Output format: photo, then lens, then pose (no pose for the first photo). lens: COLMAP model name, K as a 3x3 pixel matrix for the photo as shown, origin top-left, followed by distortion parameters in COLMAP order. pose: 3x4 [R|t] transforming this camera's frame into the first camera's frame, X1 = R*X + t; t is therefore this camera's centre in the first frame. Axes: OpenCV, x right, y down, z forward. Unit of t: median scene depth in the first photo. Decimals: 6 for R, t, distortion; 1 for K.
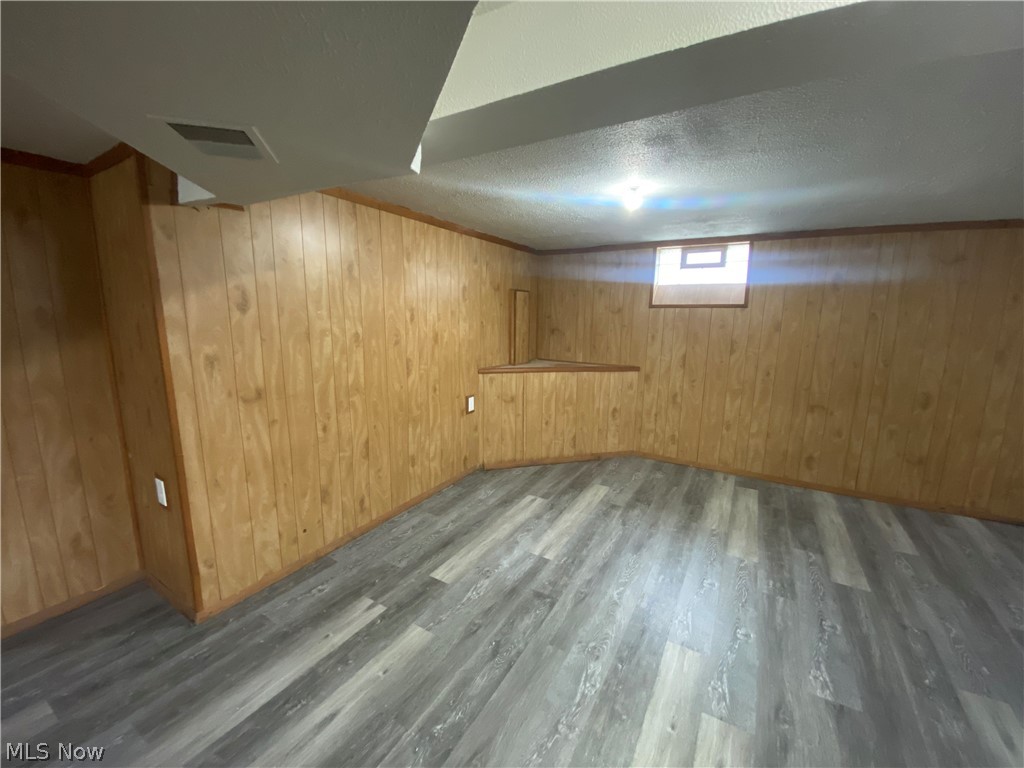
lens RADIAL K [[410.4, 0, 505.7], [0, 410.4, 381.5], [0, 0, 1]] dist [-0.006276, -0.009208]
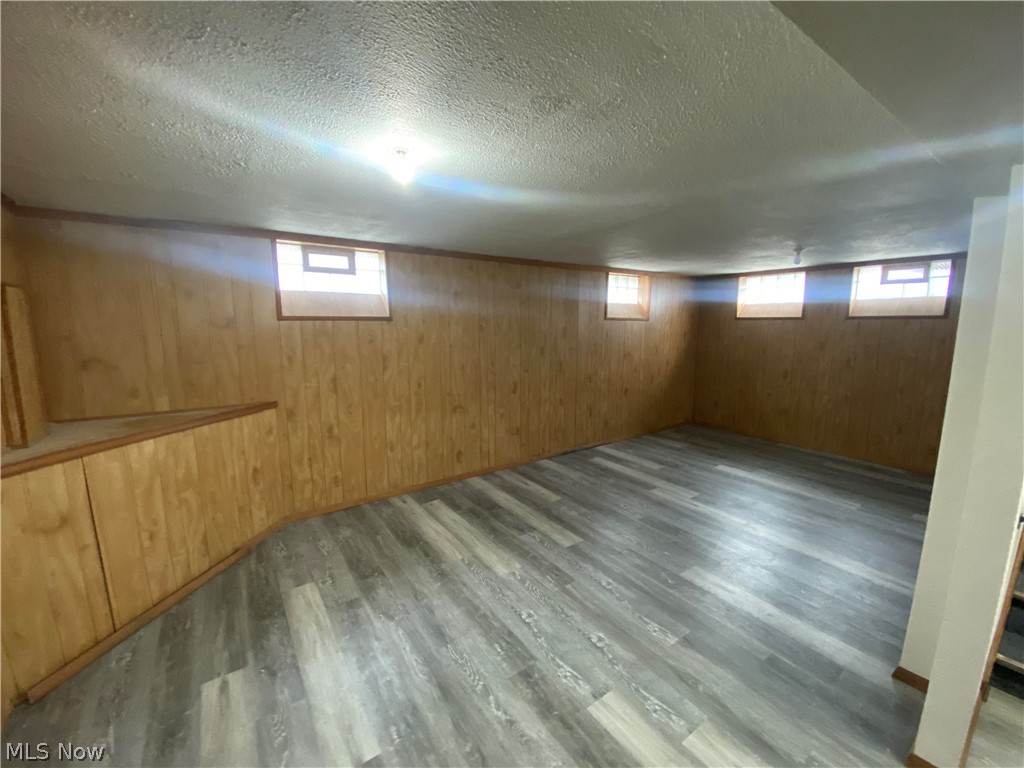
lens RADIAL K [[410.4, 0, 511.5], [0, 410.4, 378.3], [0, 0, 1]] dist [-0.006276, -0.009208]
pose [[0.394219, -0.132202, 0.909458, -0.186569], [0.160349, 0.984314, 0.073578, -0.072306], [-0.904920, 0.116825, 0.409234, 0.372215]]
